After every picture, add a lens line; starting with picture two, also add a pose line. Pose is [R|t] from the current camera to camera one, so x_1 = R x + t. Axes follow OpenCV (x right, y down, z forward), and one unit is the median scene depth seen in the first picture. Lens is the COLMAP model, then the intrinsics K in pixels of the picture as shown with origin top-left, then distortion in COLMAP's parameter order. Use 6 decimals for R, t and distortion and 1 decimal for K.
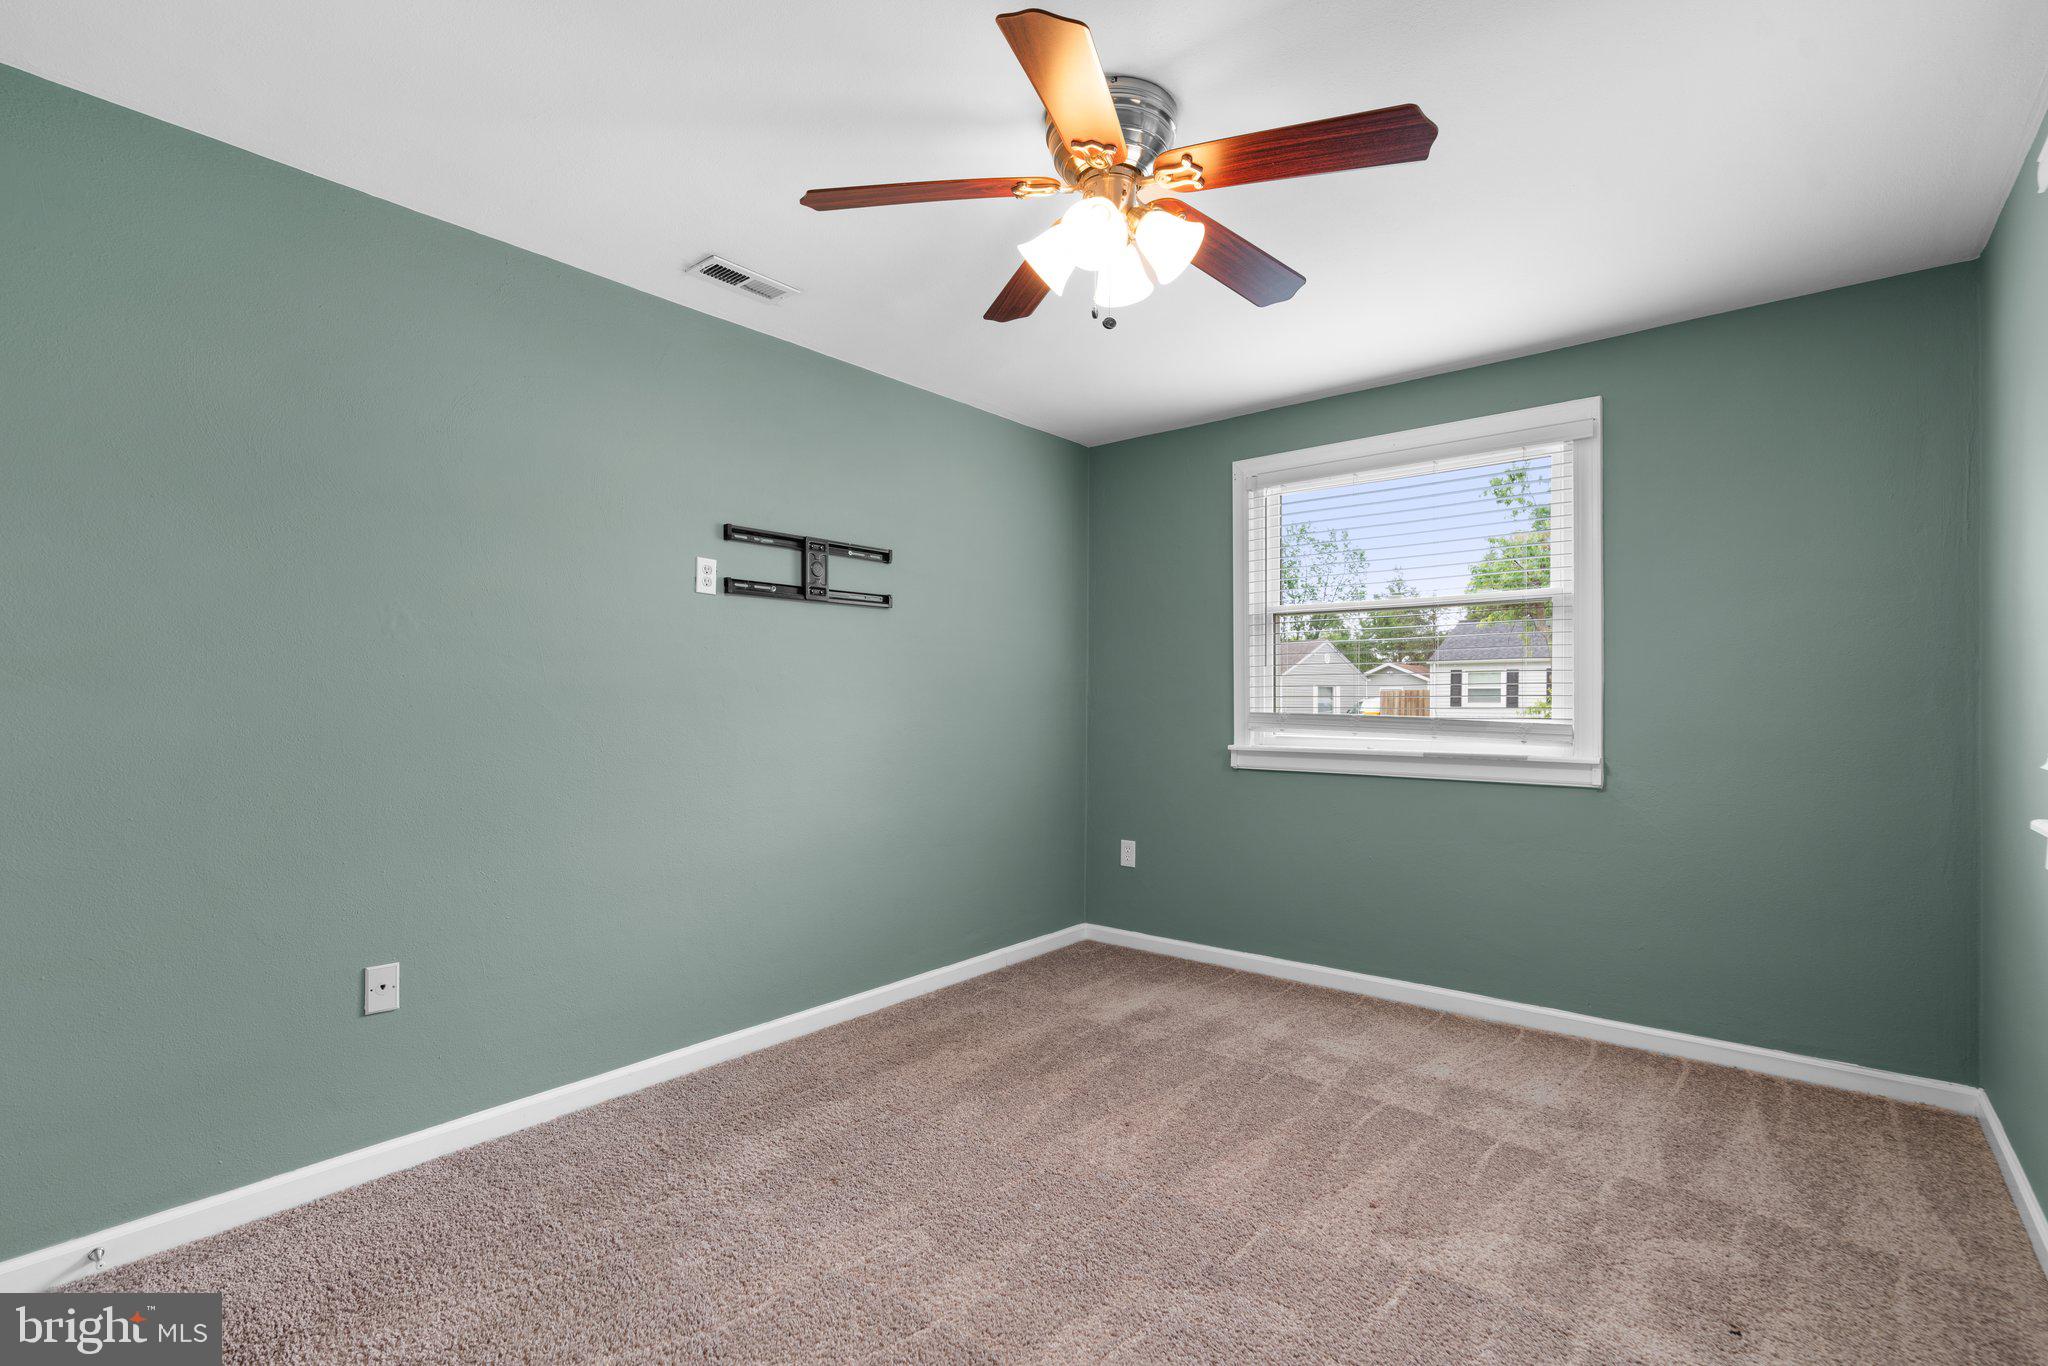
lens RADIAL K [[934.4, 0, 1027.3], [0, 934.4, 693.6], [0, 0, 1]] dist [-0.003413, 0.001353]
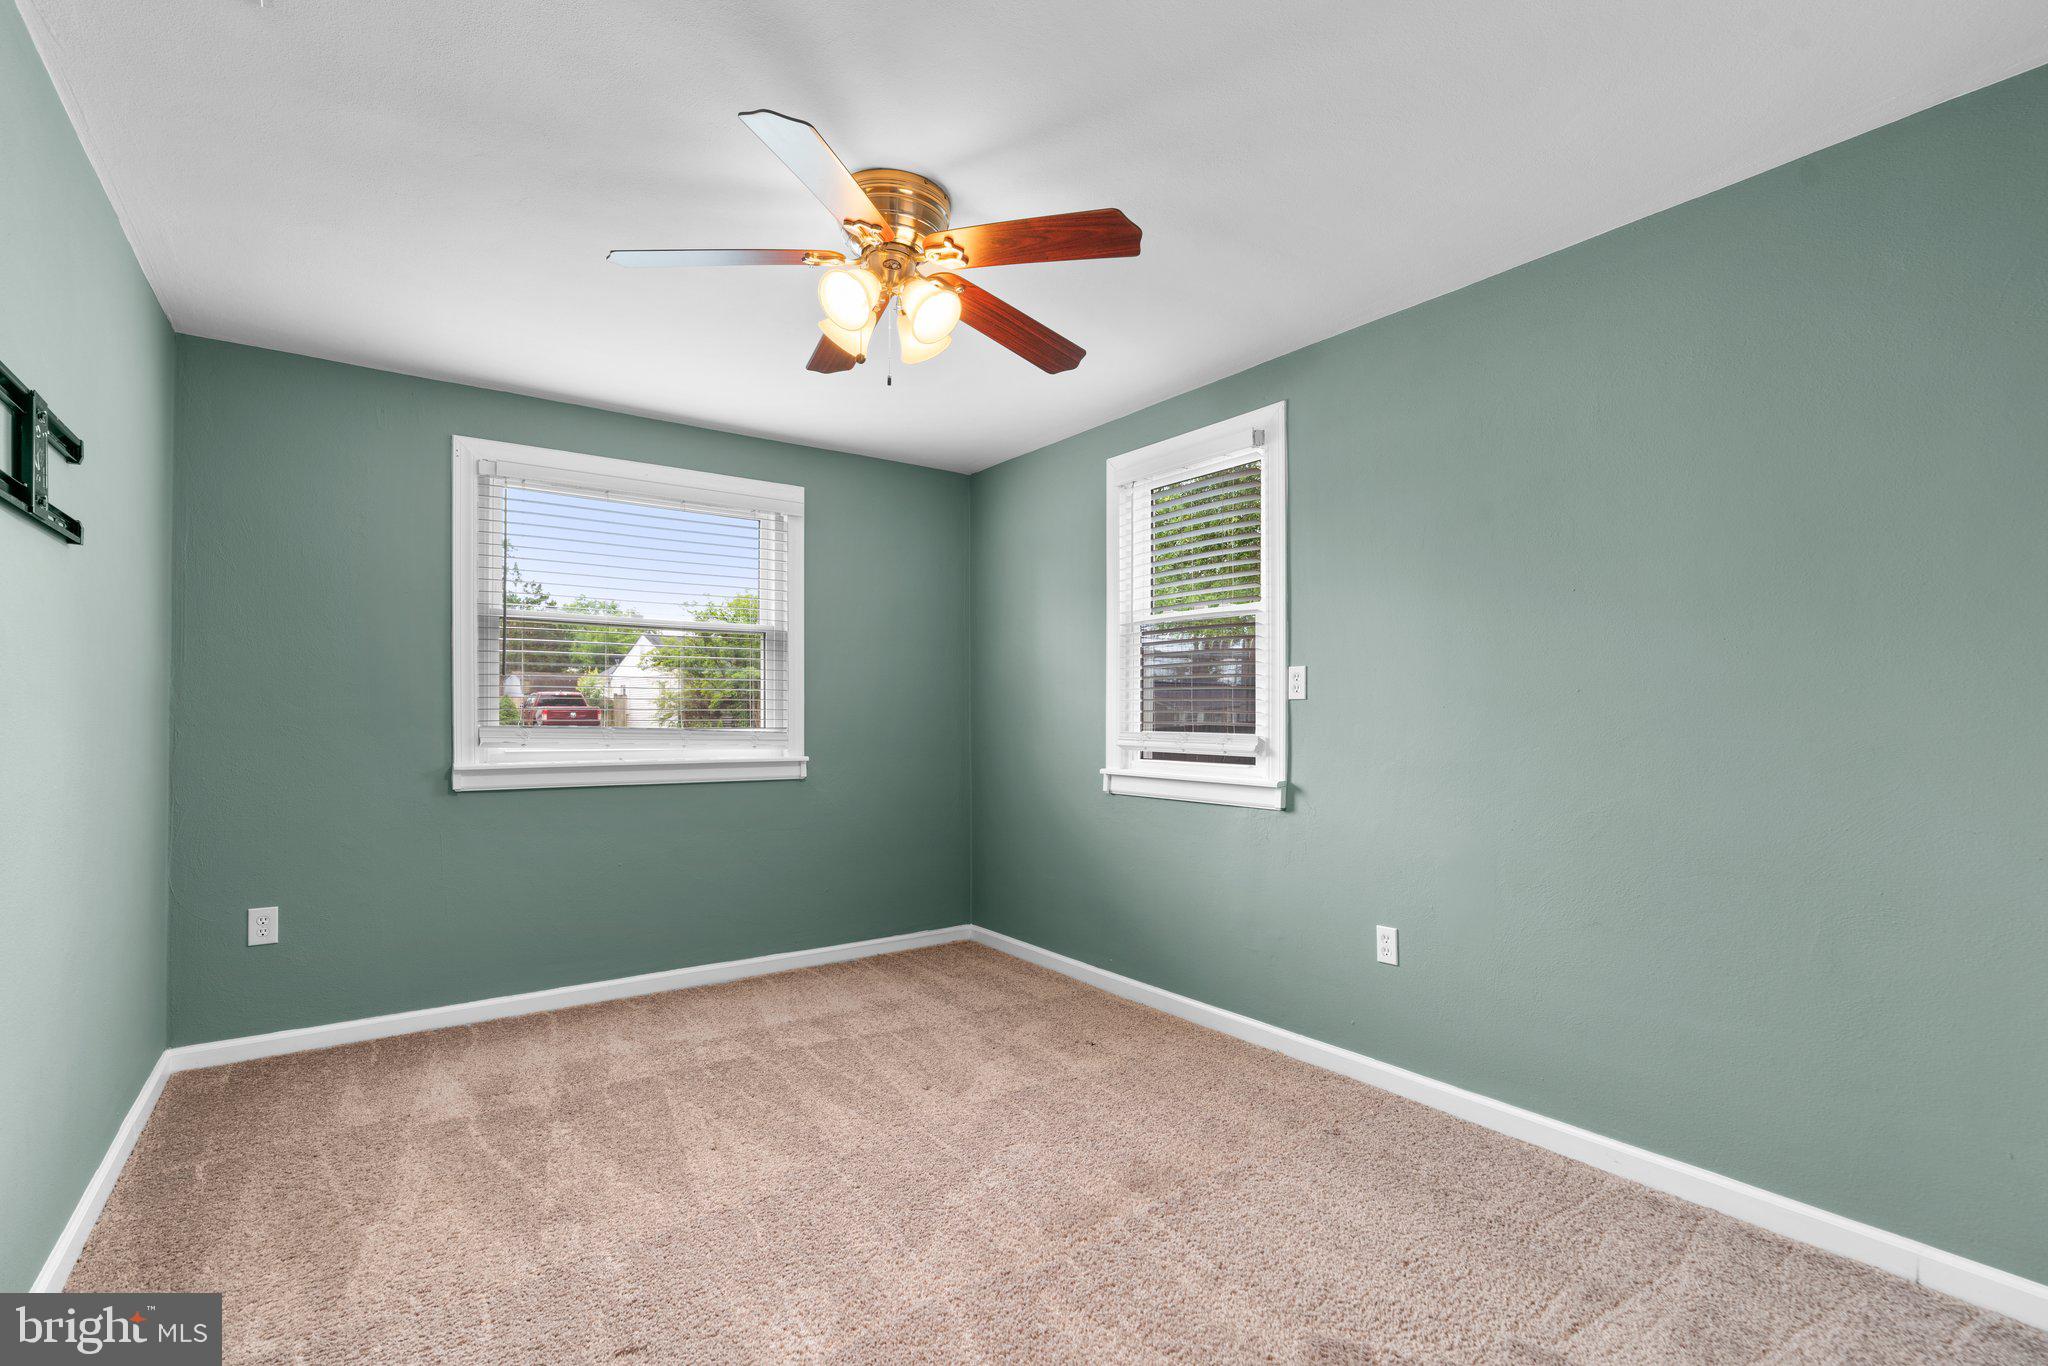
lens RADIAL K [[934.4, 0, 1028.7], [0, 934.4, 695.2], [0, 0, 1]] dist [-0.003413, 0.001353]
pose [[0.244757, 0.021606, 0.969344, -0.625562], [-0.009591, 0.999757, -0.019862, 0.004210], [-0.969537, -0.004436, 0.244904, 0.361399]]
